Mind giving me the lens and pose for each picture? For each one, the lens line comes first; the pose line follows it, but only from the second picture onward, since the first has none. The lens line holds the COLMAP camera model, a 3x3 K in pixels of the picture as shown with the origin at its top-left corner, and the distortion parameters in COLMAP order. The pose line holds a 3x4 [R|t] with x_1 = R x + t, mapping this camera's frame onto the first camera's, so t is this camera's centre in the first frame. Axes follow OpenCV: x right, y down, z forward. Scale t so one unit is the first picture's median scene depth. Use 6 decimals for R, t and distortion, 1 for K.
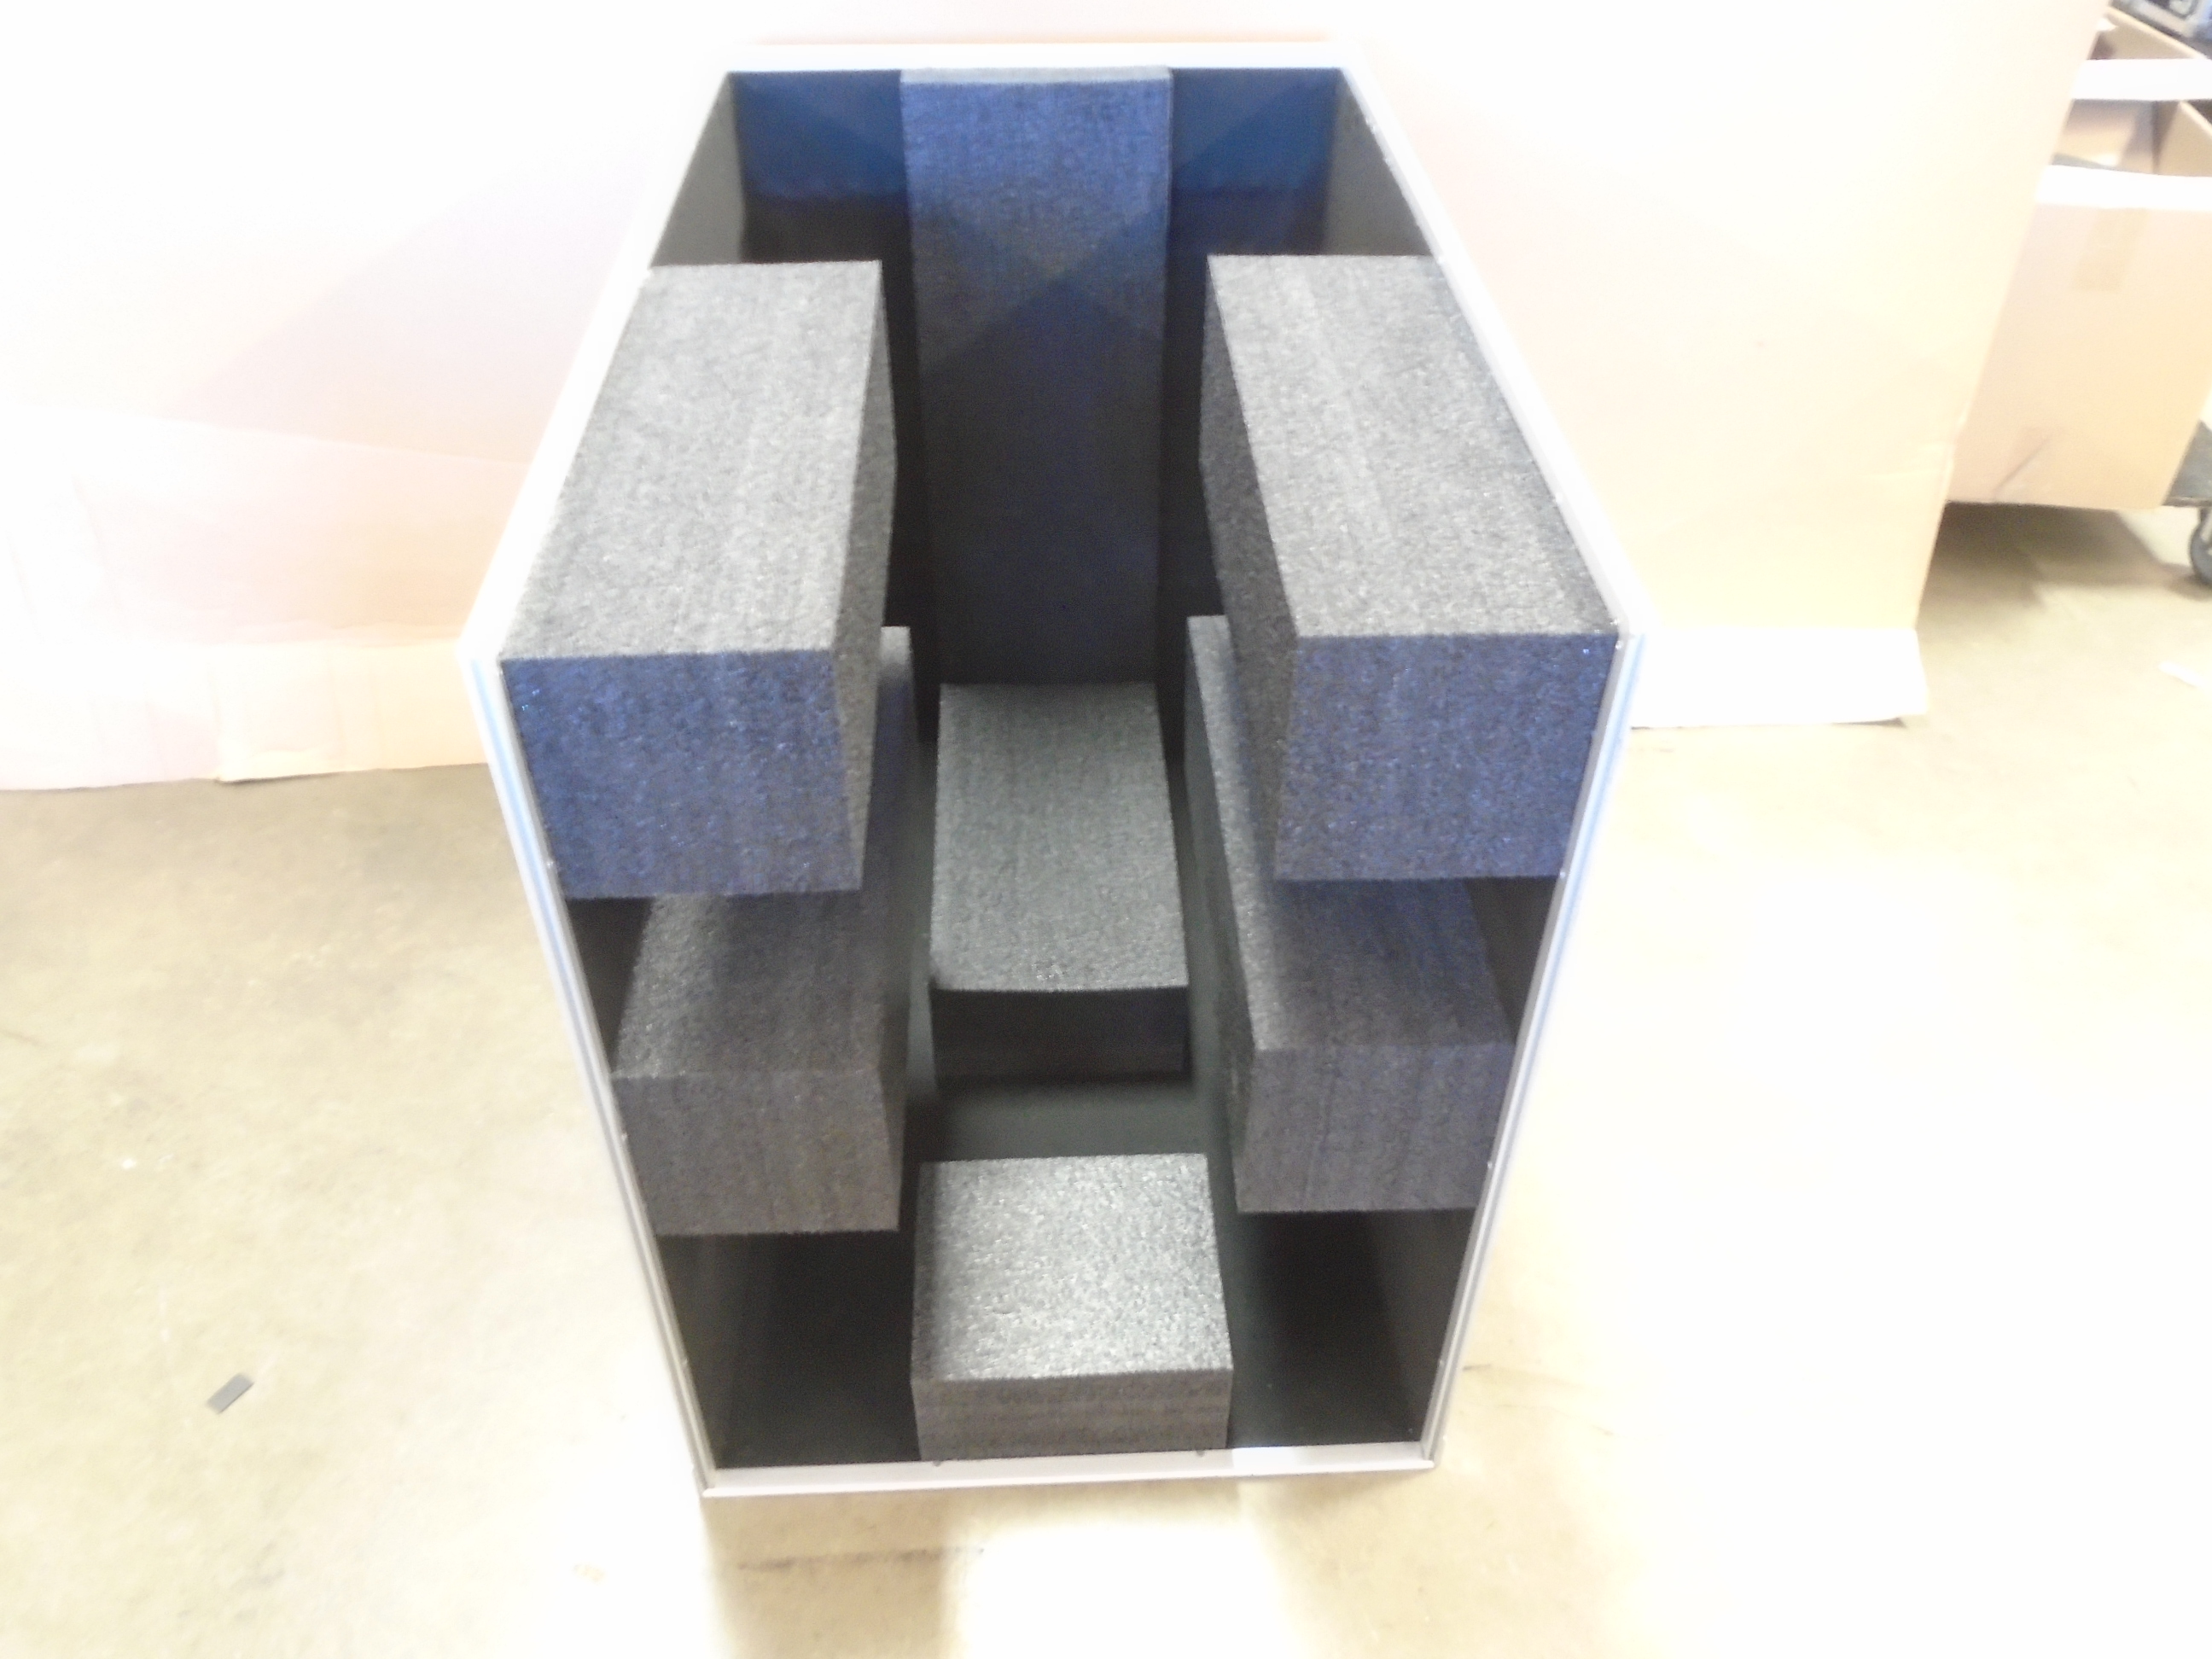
lens RADIAL K [[1703.0, 0, 1087.8], [0, 1703.0, 836.4], [0, 0, 1]] dist [-0.006720, -0.001575]
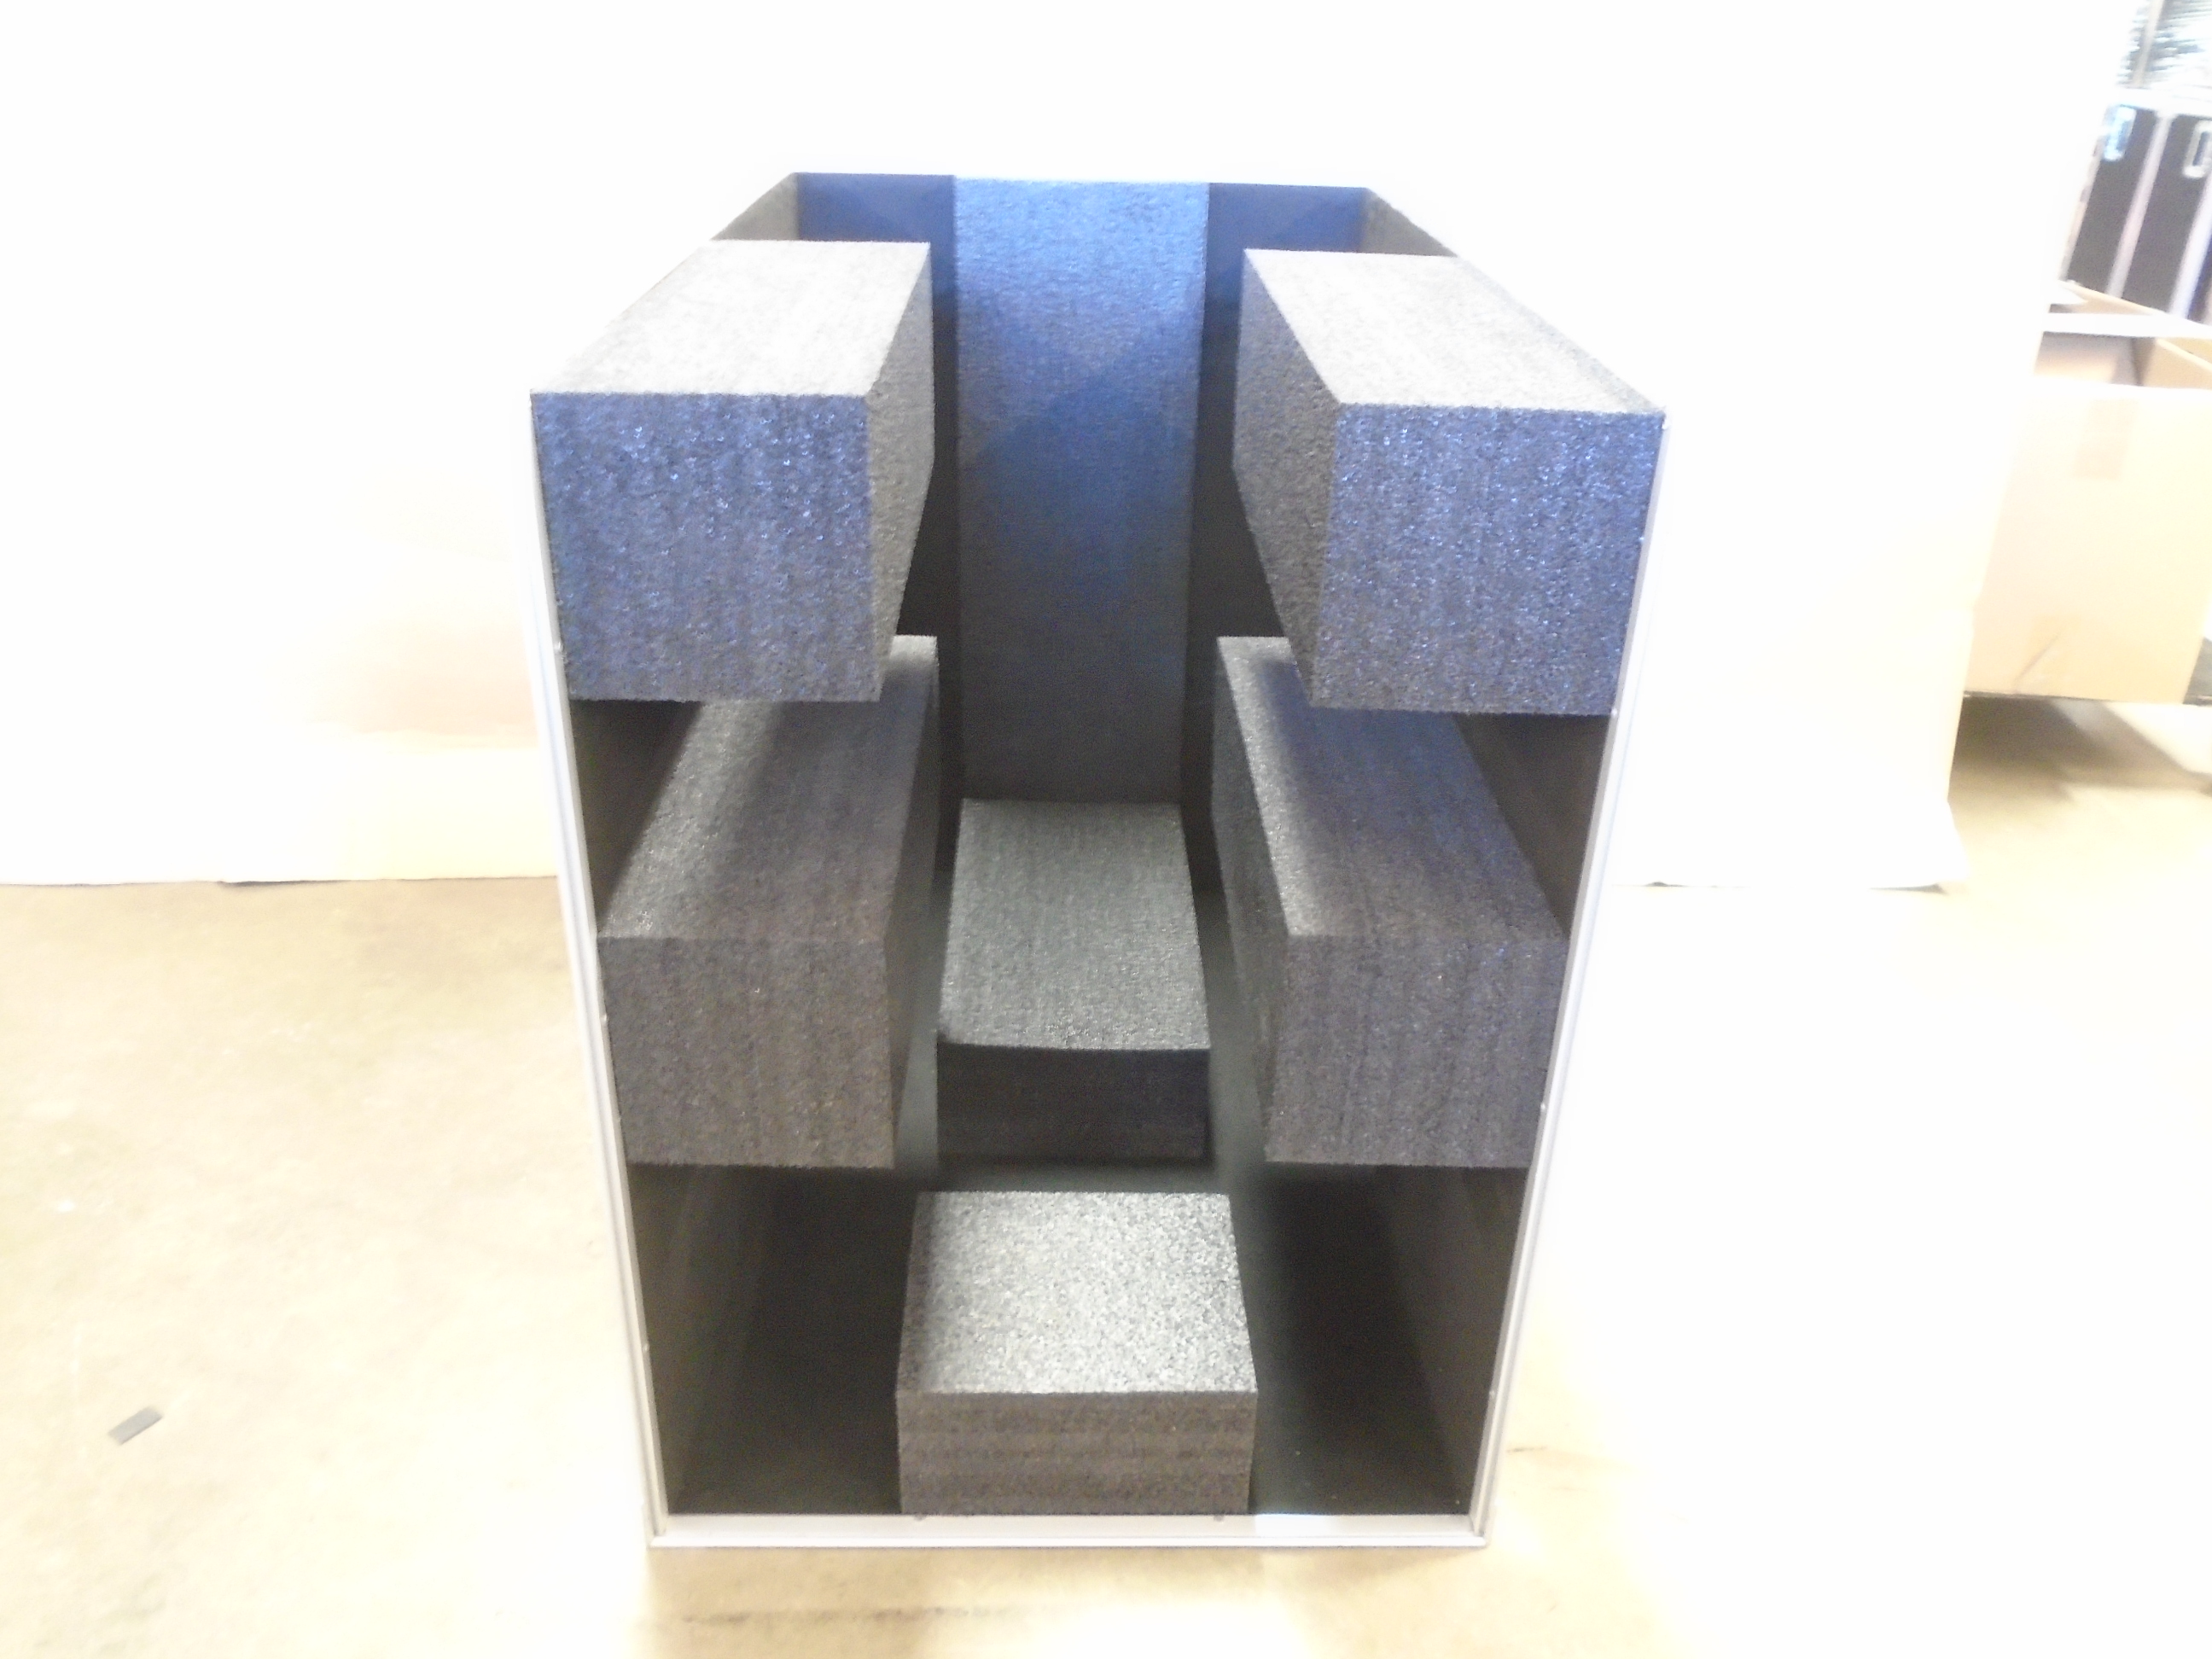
lens RADIAL K [[1703.0, 0, 1086.9], [0, 1703.0, 844.4], [0, 0, 1]] dist [-0.006720, -0.001575]
pose [[0.999475, 0.030029, -0.012128, -0.001744], [-0.032020, 0.972426, -0.231001, 0.231400], [0.004857, 0.231268, 0.972878, 0.063365]]
